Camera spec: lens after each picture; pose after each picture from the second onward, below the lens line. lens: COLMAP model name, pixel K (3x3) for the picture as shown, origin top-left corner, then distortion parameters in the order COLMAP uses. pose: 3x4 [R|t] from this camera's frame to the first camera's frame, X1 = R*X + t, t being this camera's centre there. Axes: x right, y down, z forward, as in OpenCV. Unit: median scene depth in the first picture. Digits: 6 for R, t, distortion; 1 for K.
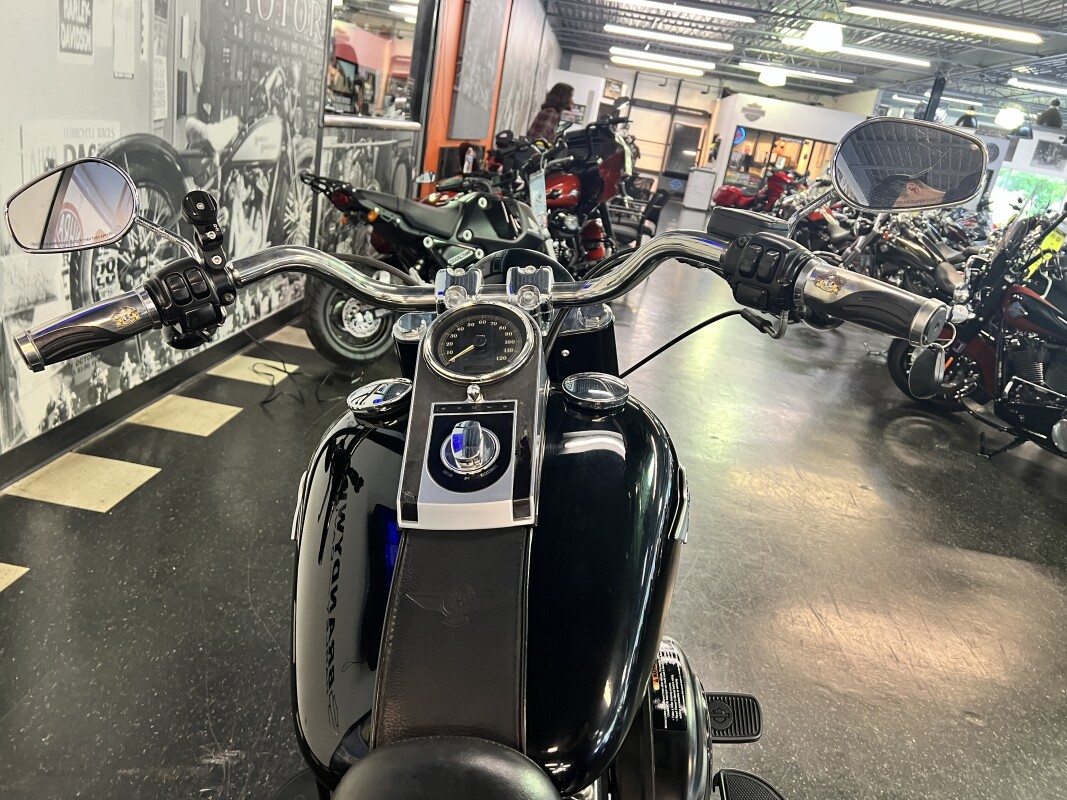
lens RADIAL K [[812.9, 0, 532.1], [0, 812.9, 403.9], [0, 0, 1]] dist [0.040712, -0.042148]
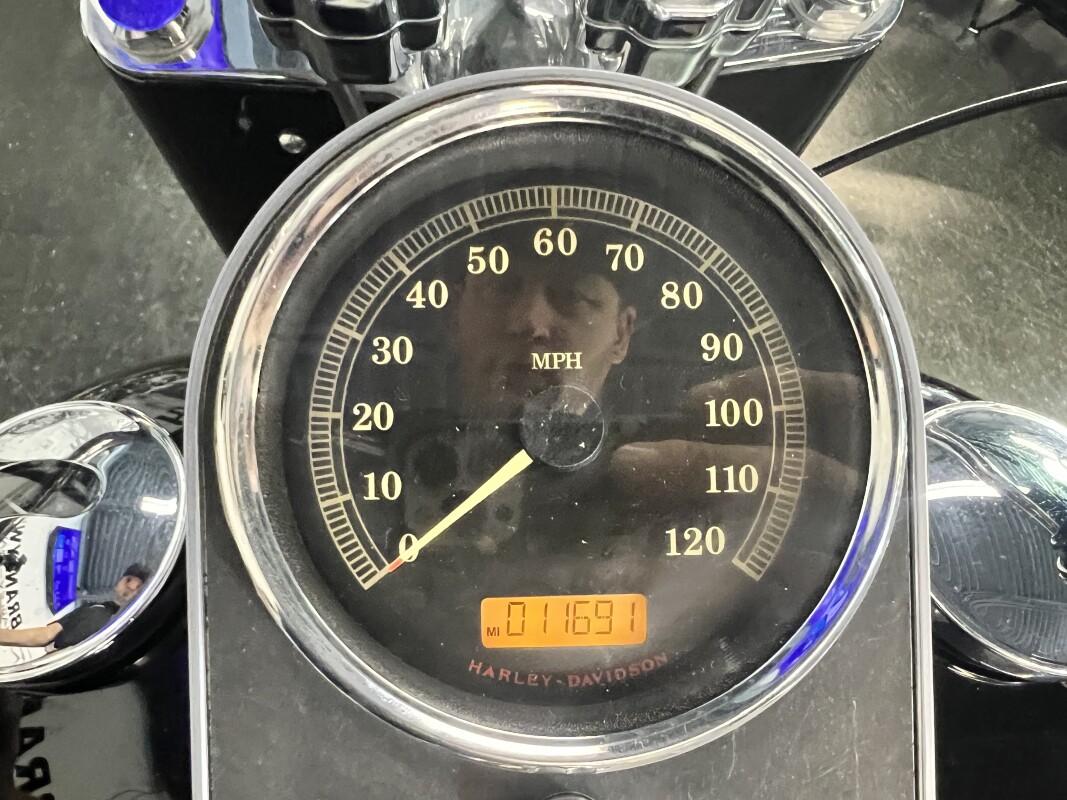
lens RADIAL K [[812.9, 0, 532.6], [0, 812.9, 402.5], [0, 0, 1]] dist [0.040712, -0.042148]
pose [[0.985336, -0.040136, 0.165837, -0.096212], [-0.053703, 0.849589, 0.524704, -0.162434], [-0.161953, -0.525915, 0.834976, 0.850712]]
